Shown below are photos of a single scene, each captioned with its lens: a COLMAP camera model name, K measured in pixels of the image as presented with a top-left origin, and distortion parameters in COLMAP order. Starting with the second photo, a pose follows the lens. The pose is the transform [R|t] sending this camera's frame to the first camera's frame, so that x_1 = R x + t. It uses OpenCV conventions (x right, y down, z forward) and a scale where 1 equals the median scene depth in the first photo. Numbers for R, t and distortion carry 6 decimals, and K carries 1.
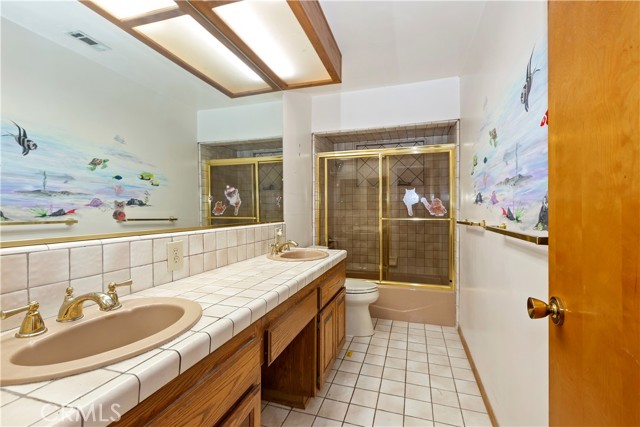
lens RADIAL K [[287.6, 0, 320.0], [0, 287.6, 211.7], [0, 0, 1]] dist [0.002796, -0.000629]
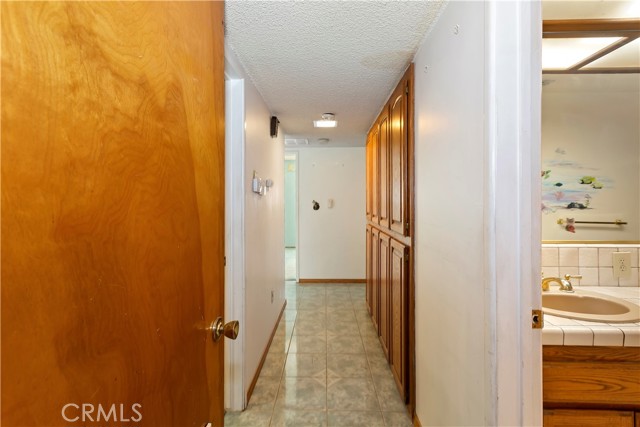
lens RADIAL K [[287.6, 0, 317.5], [0, 287.6, 200.0], [0, 0, 1]] dist [0.002796, -0.000629]
pose [[0.282276, -0.001305, -0.959332, 0.140039], [-0.005471, 0.999981, -0.002970, -0.051686], [0.959318, 0.006087, 0.282263, -0.266212]]
